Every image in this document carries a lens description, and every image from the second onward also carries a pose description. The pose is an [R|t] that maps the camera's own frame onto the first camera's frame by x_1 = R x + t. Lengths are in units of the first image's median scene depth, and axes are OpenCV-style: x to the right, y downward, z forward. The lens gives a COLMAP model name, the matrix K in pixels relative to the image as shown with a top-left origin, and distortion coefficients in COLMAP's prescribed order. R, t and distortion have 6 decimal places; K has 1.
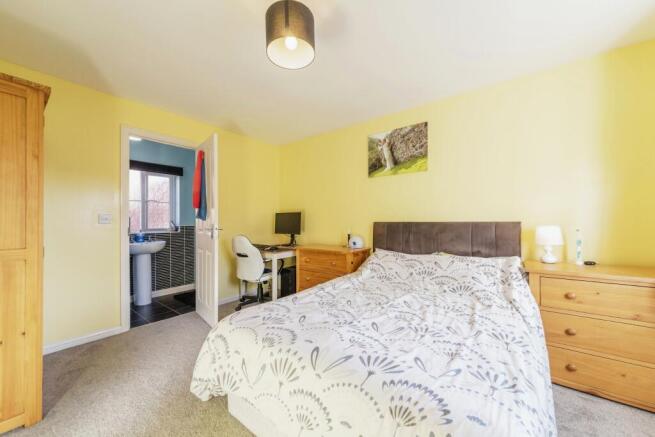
lens RADIAL K [[242.4, 0, 327.2], [0, 242.4, 220.5], [0, 0, 1]] dist [-0.000564, -0.000041]
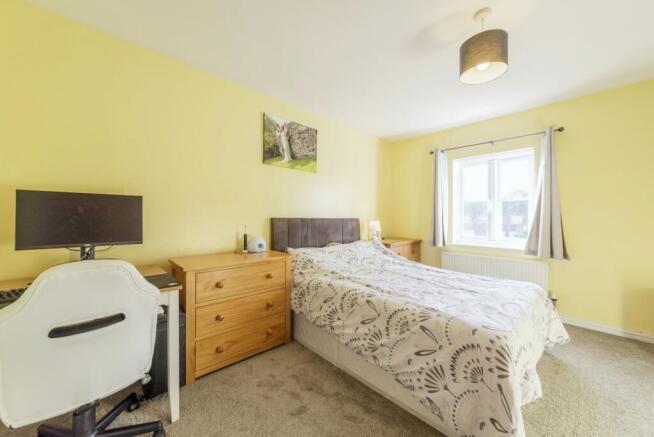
lens RADIAL K [[242.0, 0, 326.4], [0, 242.0, 218.8], [0, 0, 1]] dist [-0.000564, -0.000041]
pose [[0.176856, 0.005747, 0.984220, -0.642807], [-0.007145, 0.999964, -0.004555, 0.012059], [-0.984211, -0.006227, 0.176891, 0.702537]]
